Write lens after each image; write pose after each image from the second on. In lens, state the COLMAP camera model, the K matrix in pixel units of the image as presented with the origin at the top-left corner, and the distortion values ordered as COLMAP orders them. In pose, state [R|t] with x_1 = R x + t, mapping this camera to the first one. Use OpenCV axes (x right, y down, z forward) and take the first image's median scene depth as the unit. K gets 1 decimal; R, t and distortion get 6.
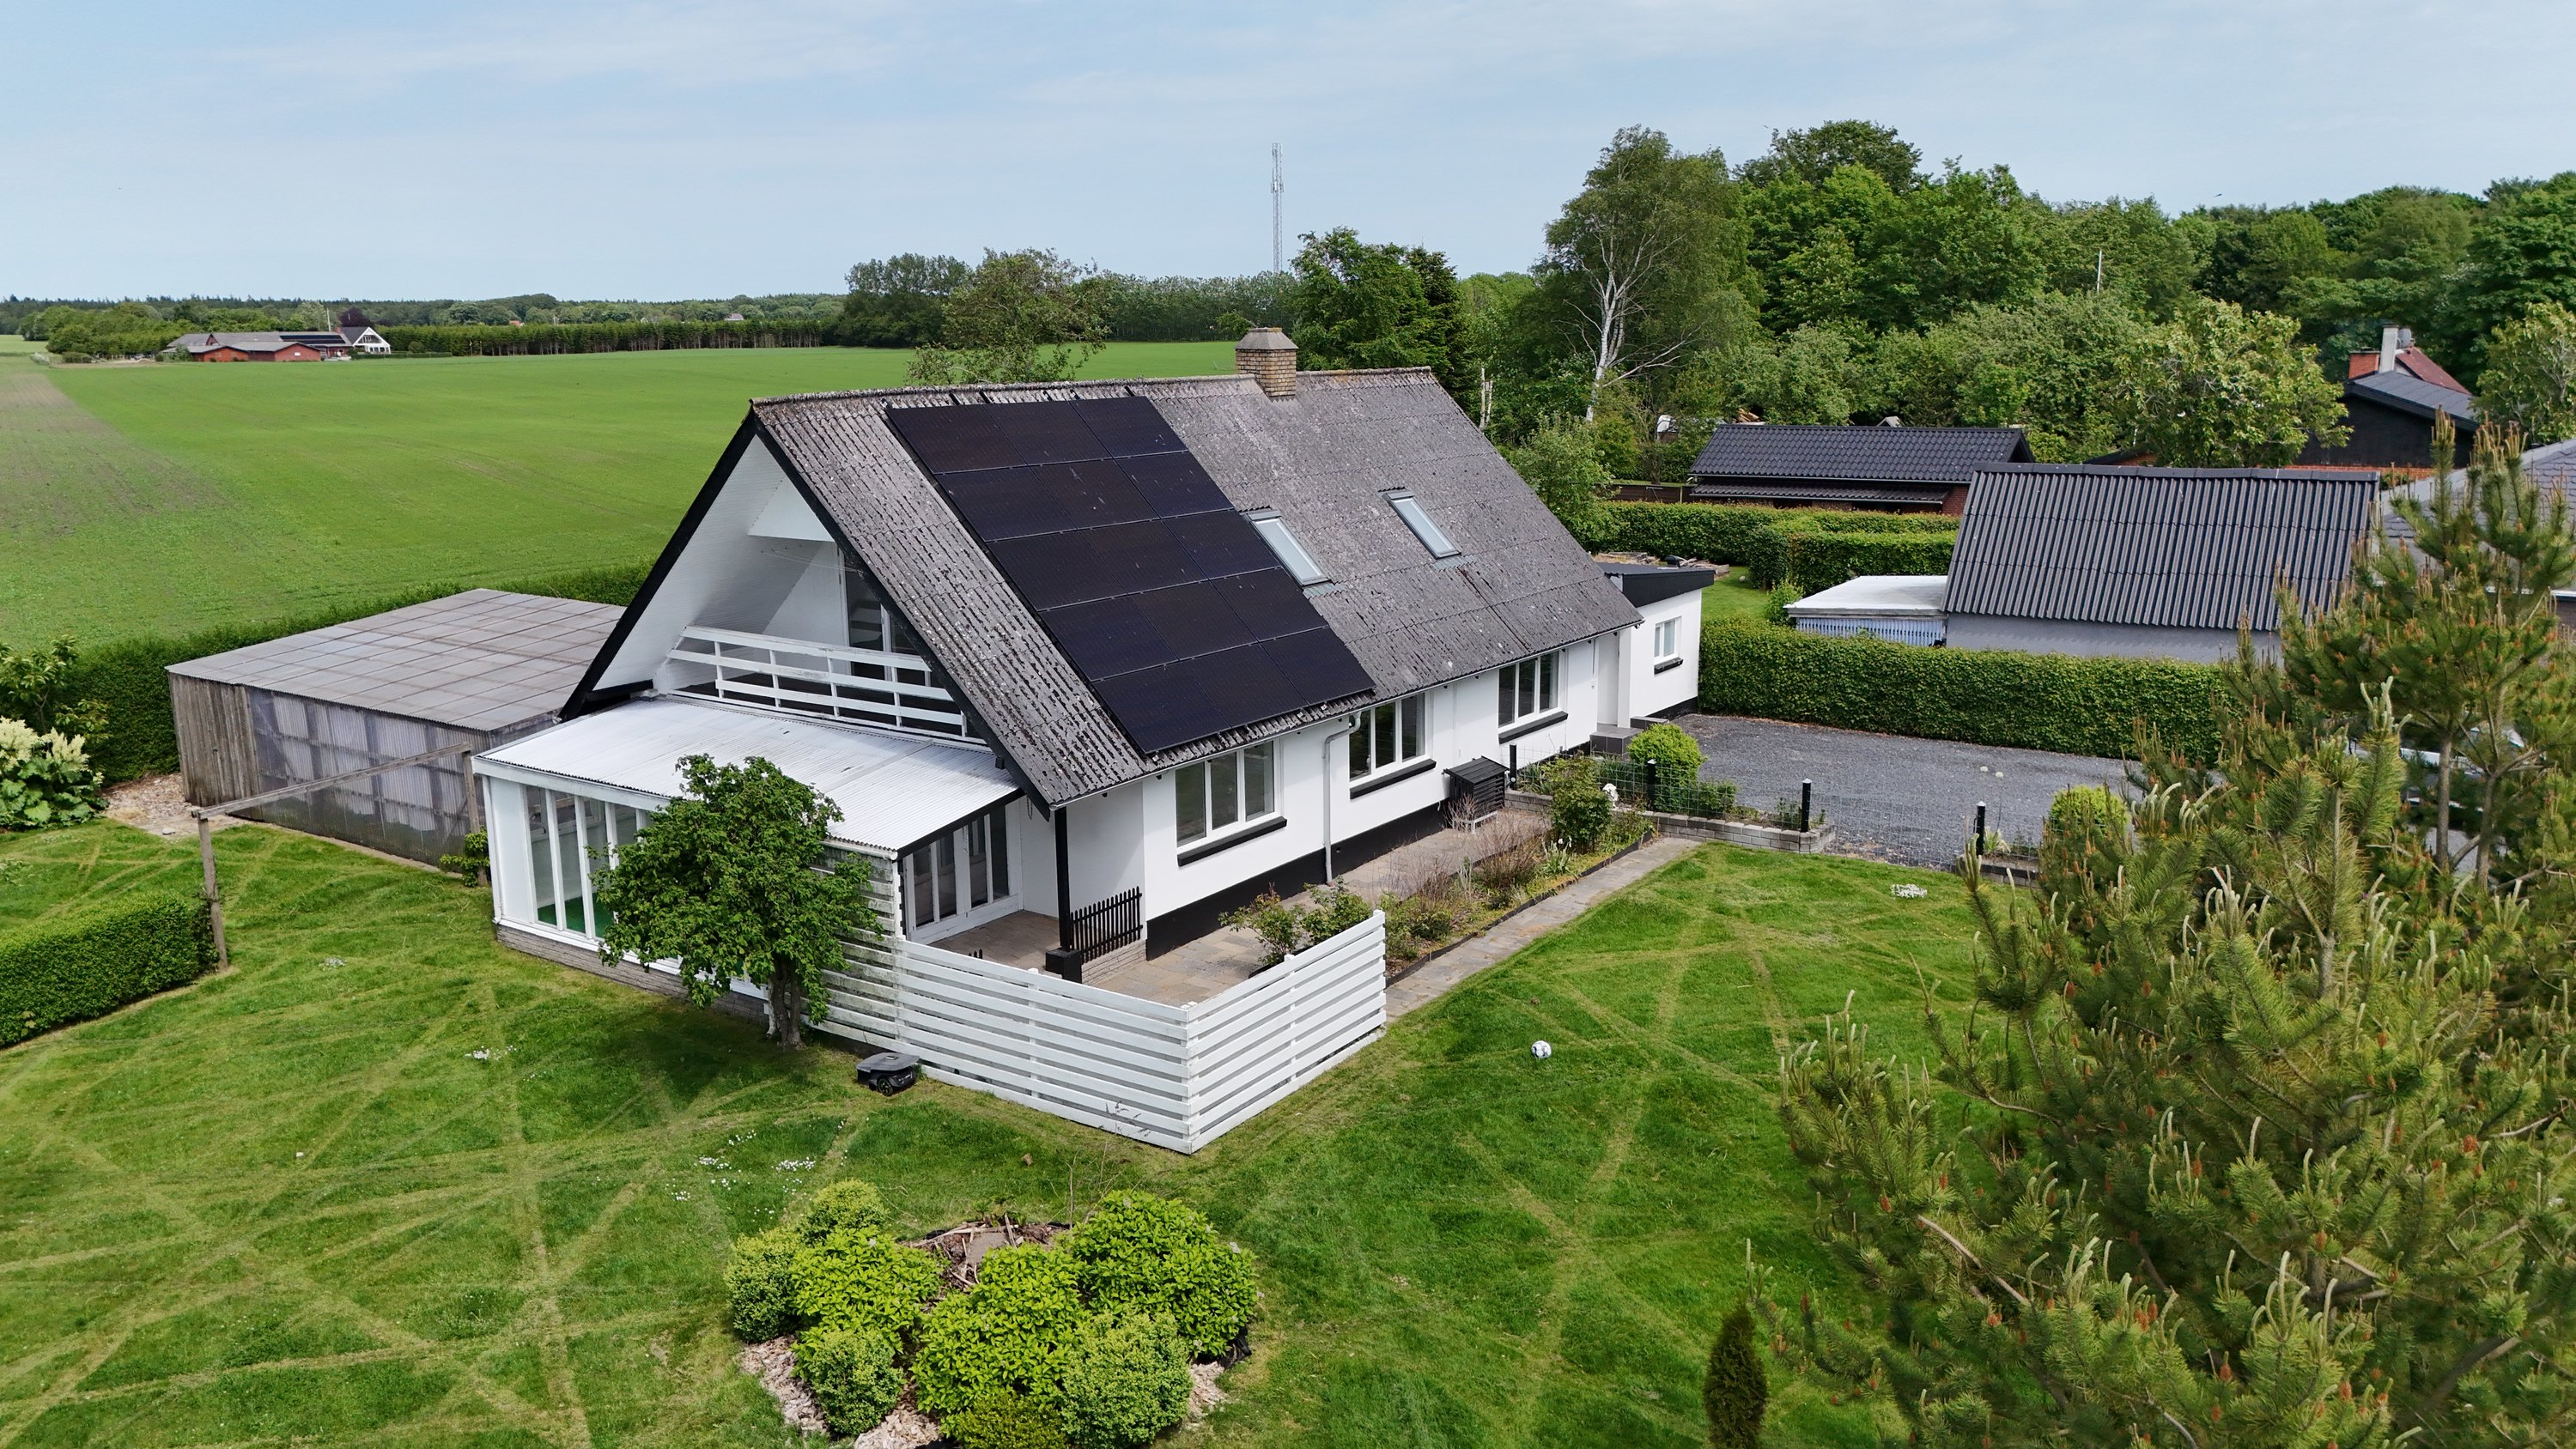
lens RADIAL K [[1897.1, 0, 1282.1], [0, 1897.1, 700.1], [0, 0, 1]] dist [0.074427, -0.075127]
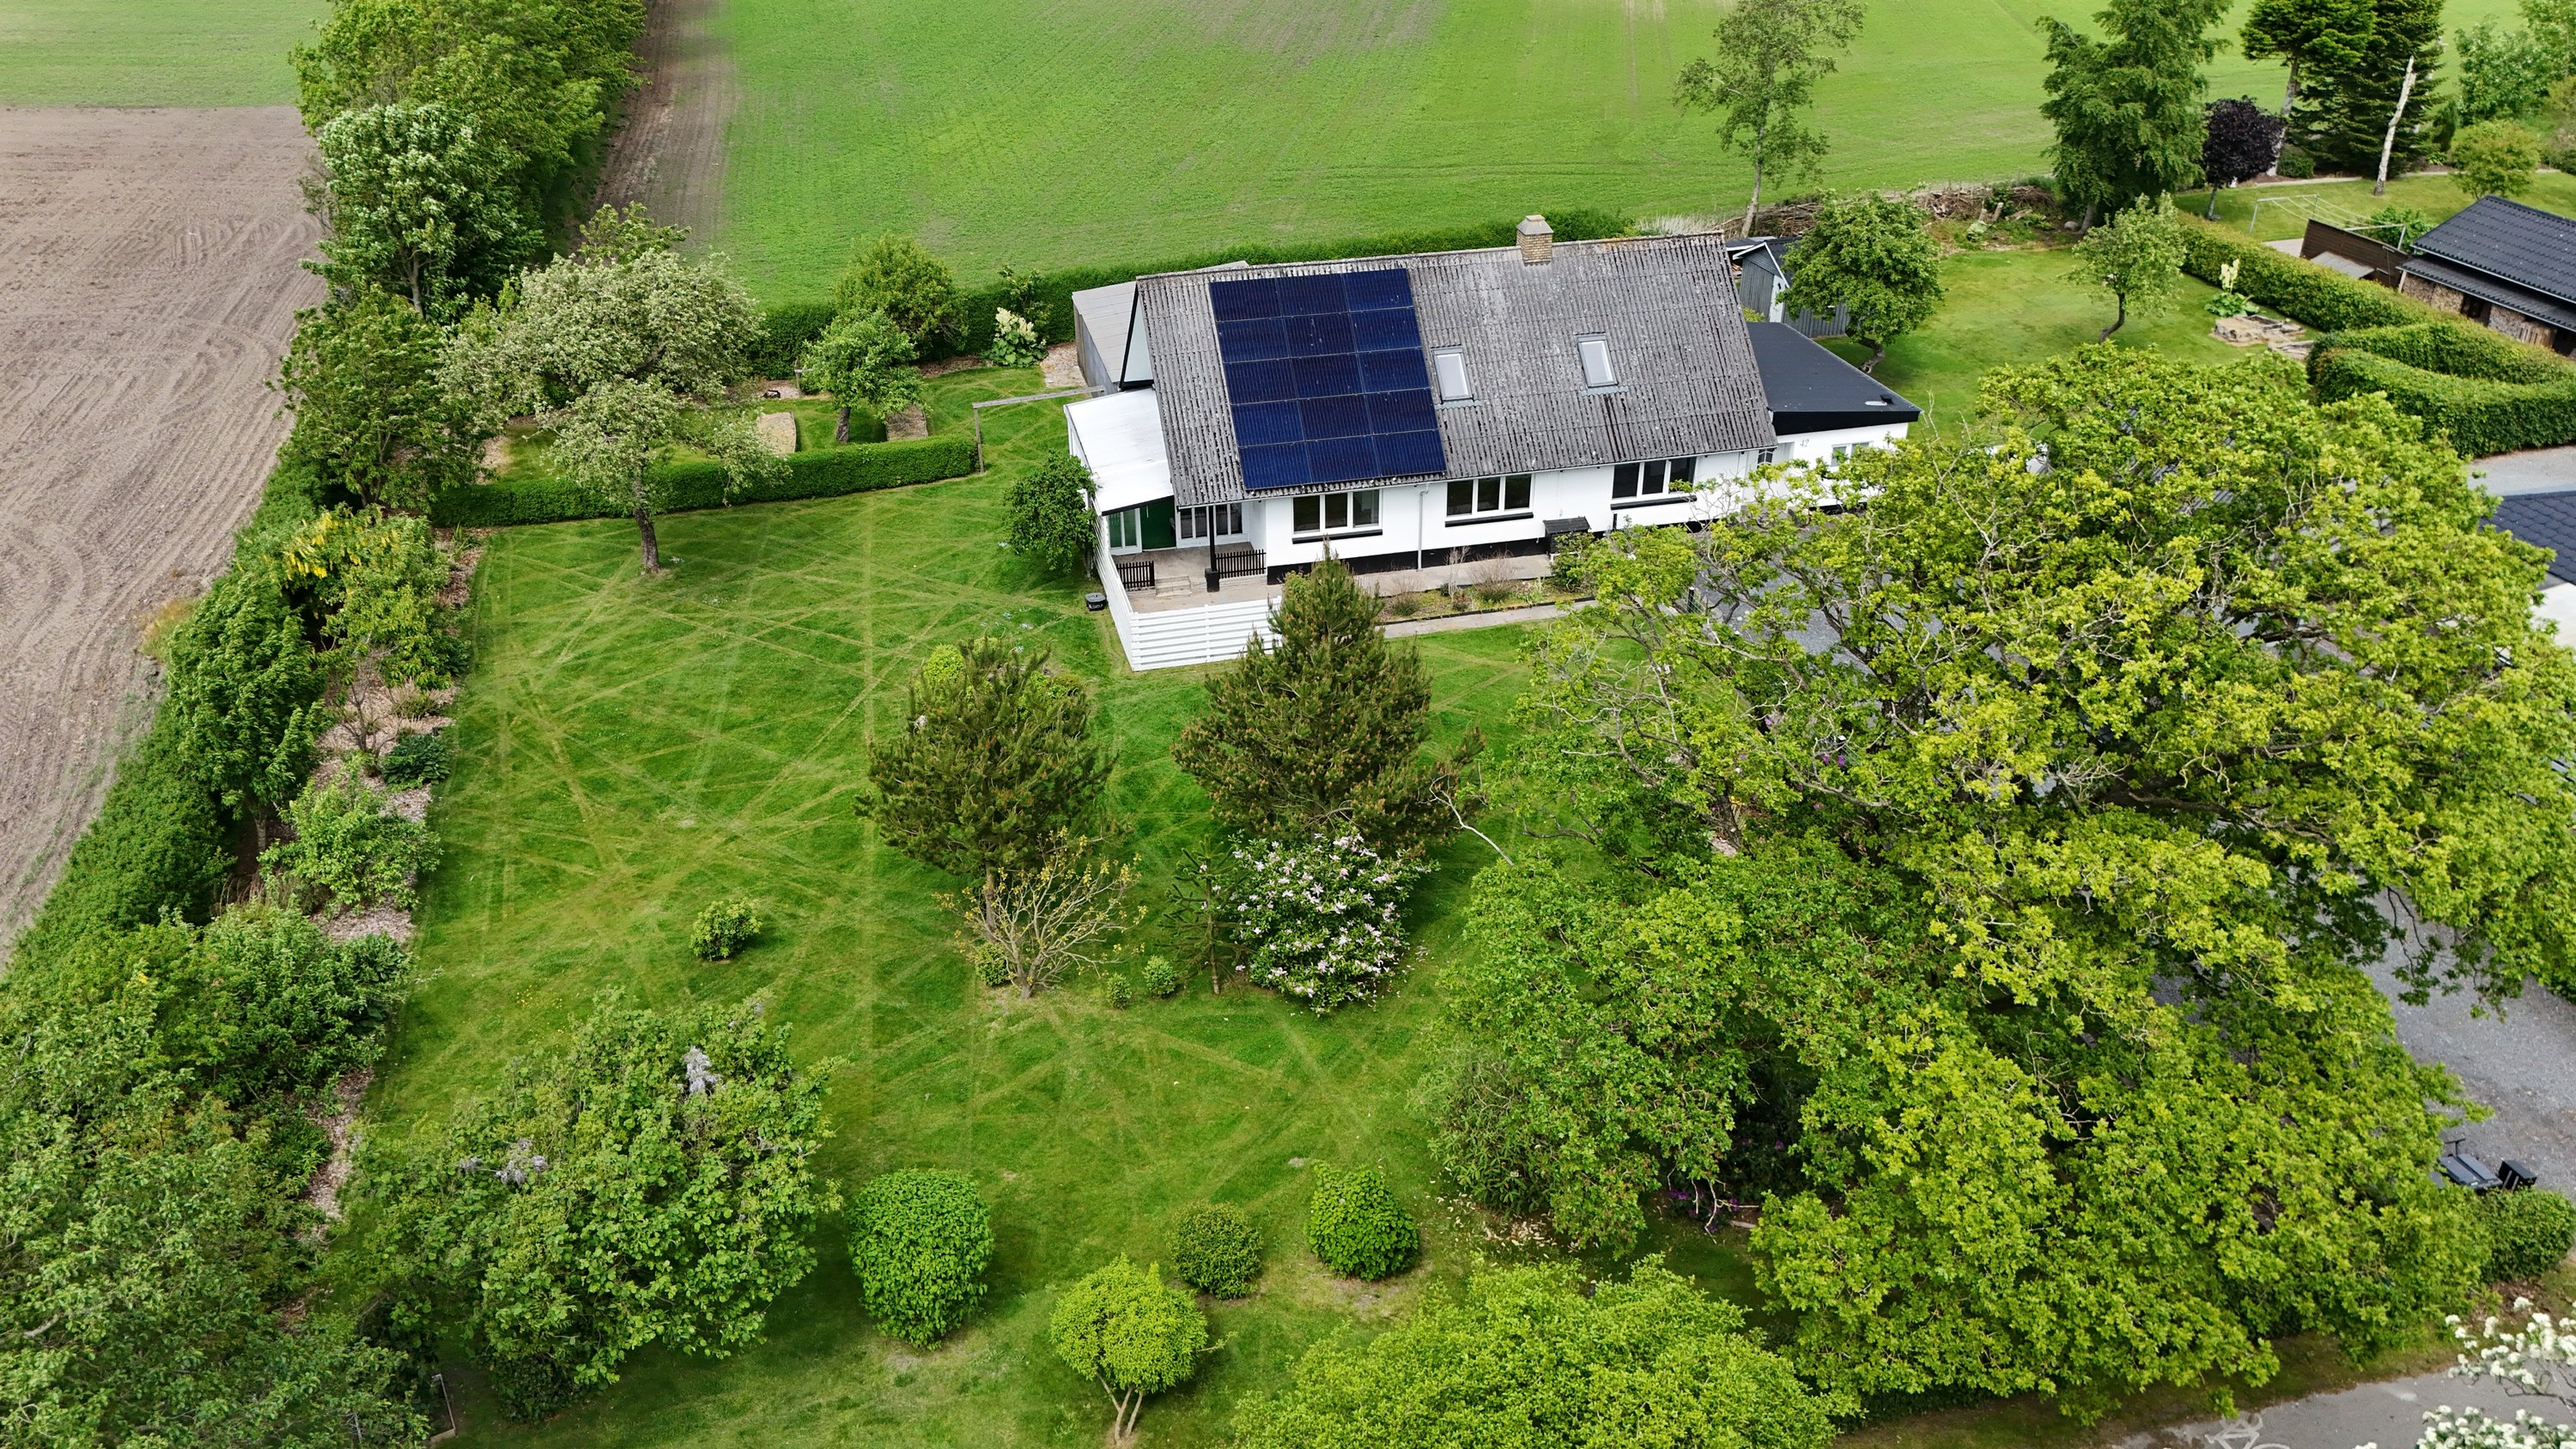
lens RADIAL K [[1881.4, 0, 1288.0], [0, 1881.4, 724.5], [0, 0, 1]] dist [0.082049, -0.076734]
pose [[0.744629, 0.327257, -0.581749, 1.068797], [-0.128052, 0.925411, 0.356676, -0.407193], [0.655081, -0.191097, 0.730993, -0.444601]]
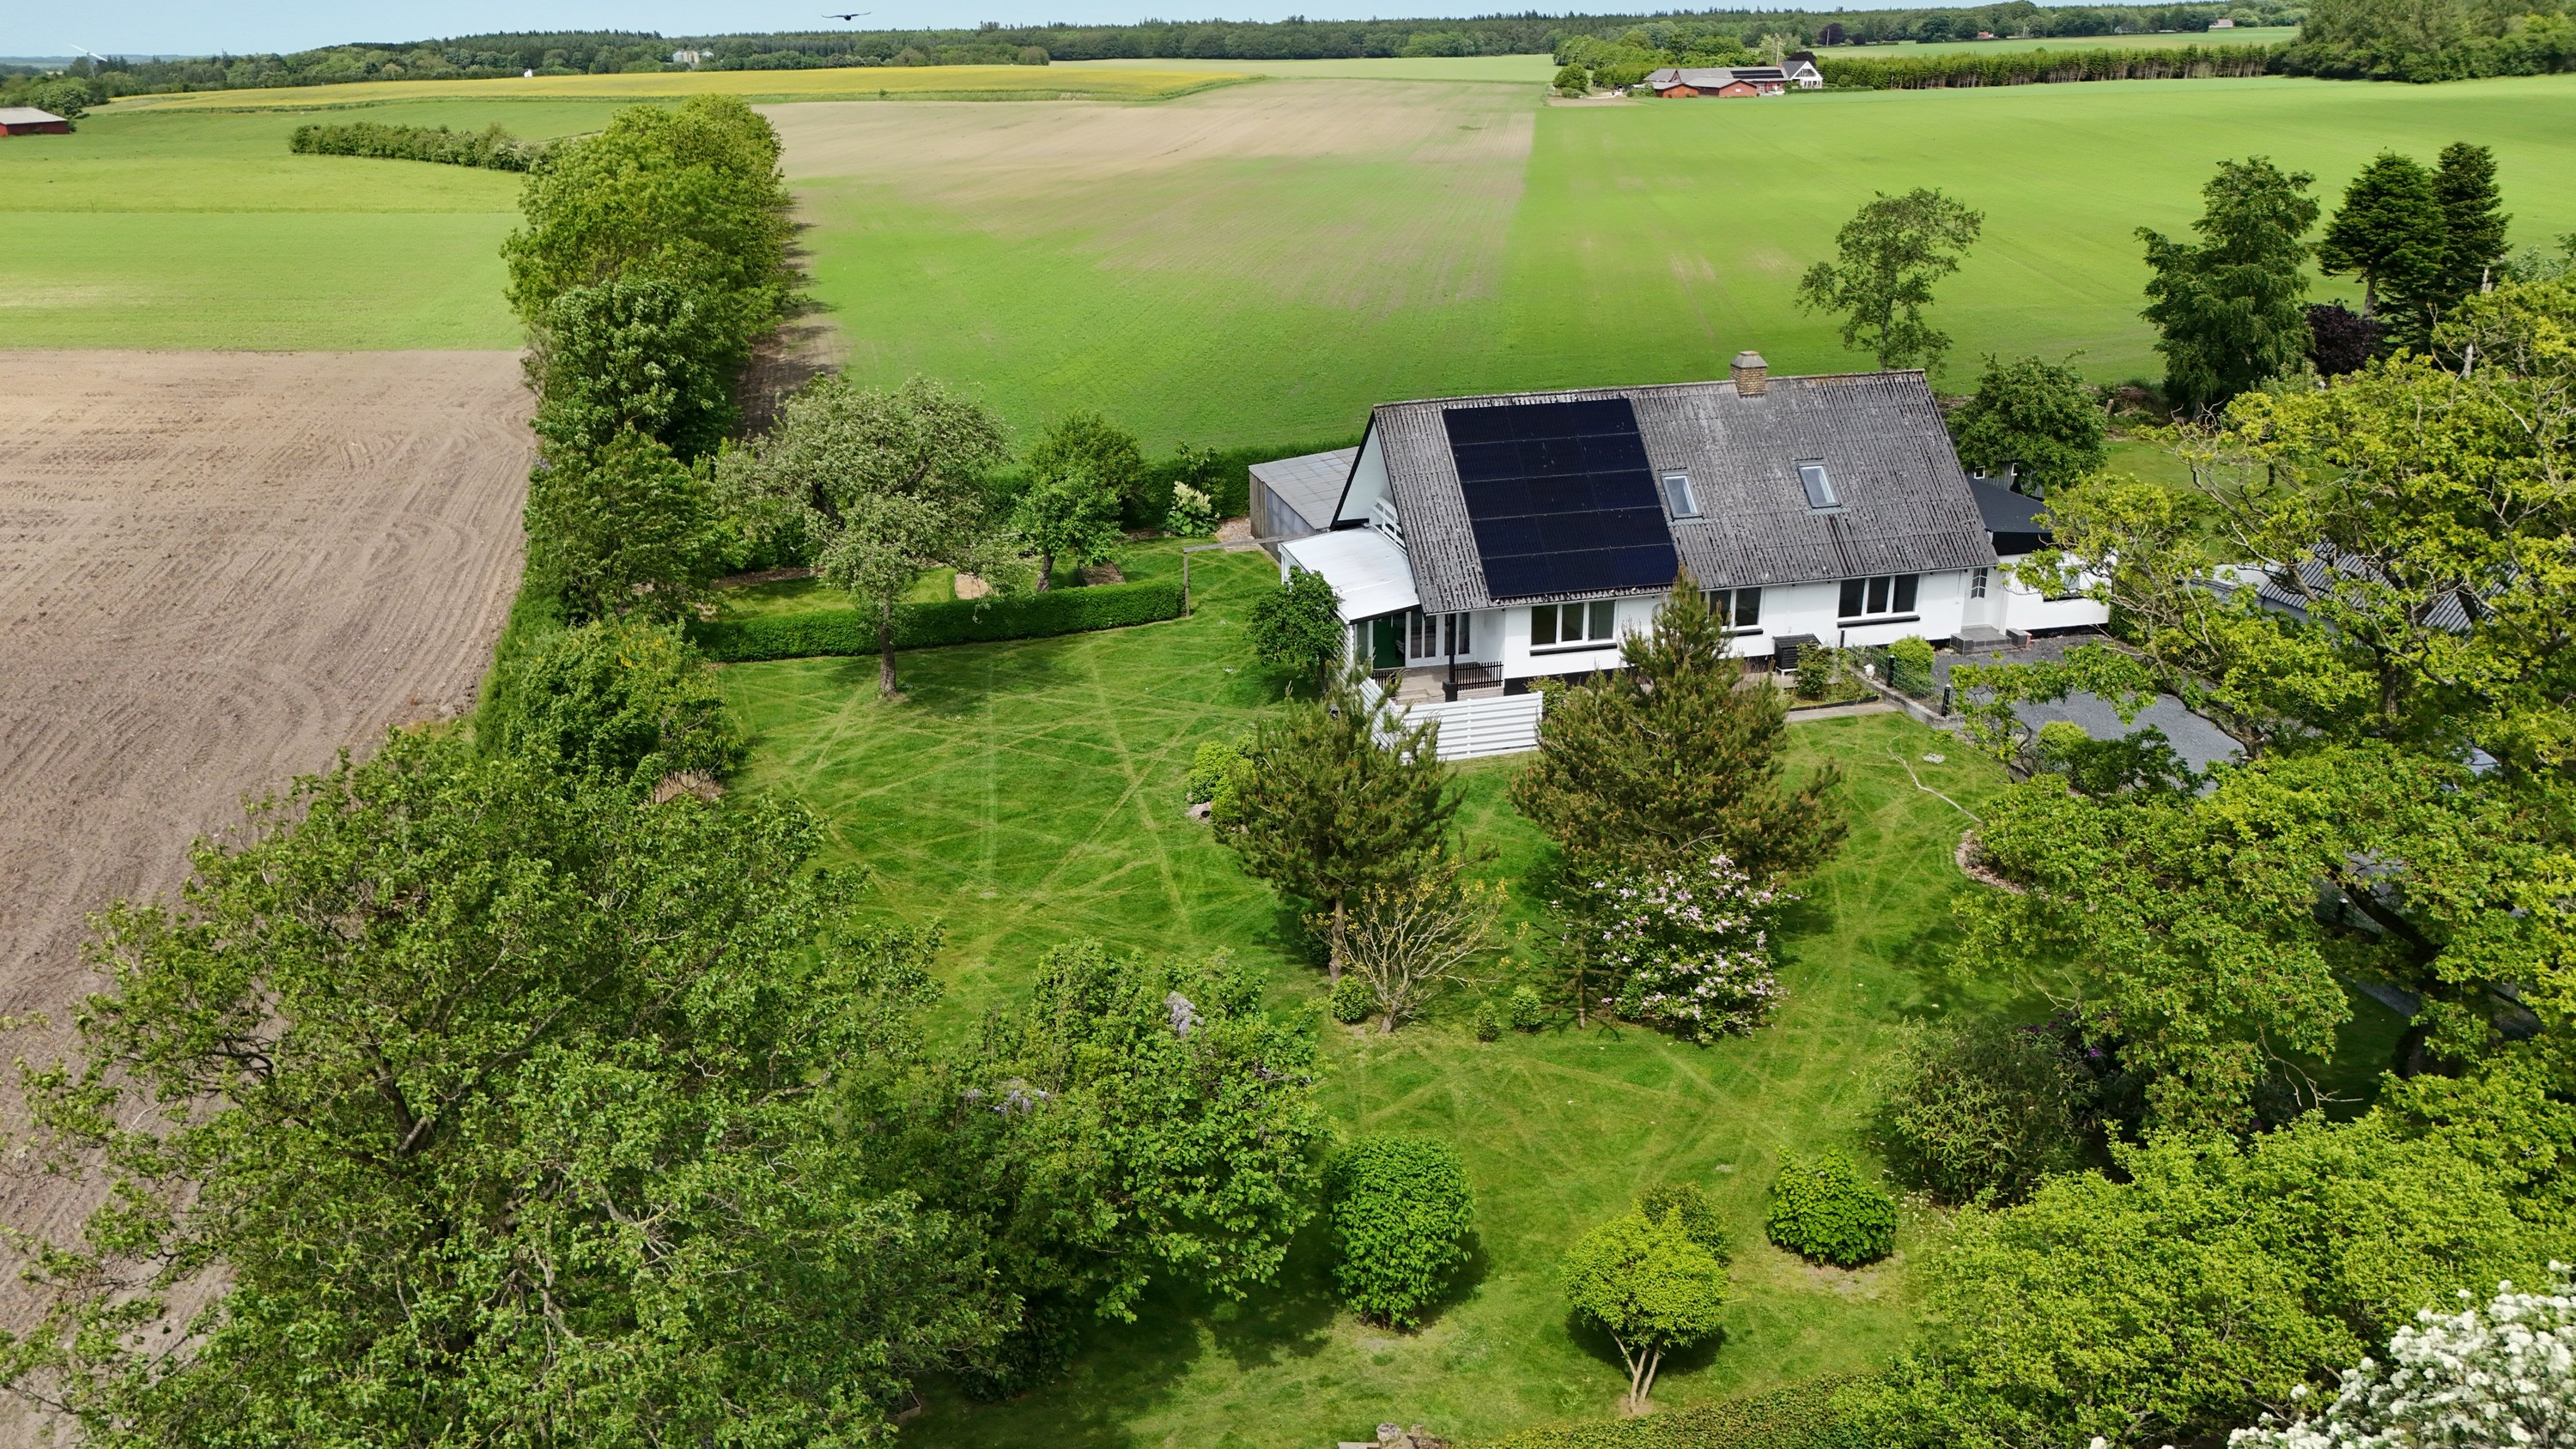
lens RADIAL K [[1881.1, 0, 1288.0], [0, 1881.1, 724.5], [0, 0, 1]] dist [0.107521, -0.136150]
pose [[0.755014, 0.223821, -0.616326, 0.924709], [-0.124105, 0.971728, 0.200855, -0.194558], [0.643857, -0.075159, 0.761445, -0.637032]]
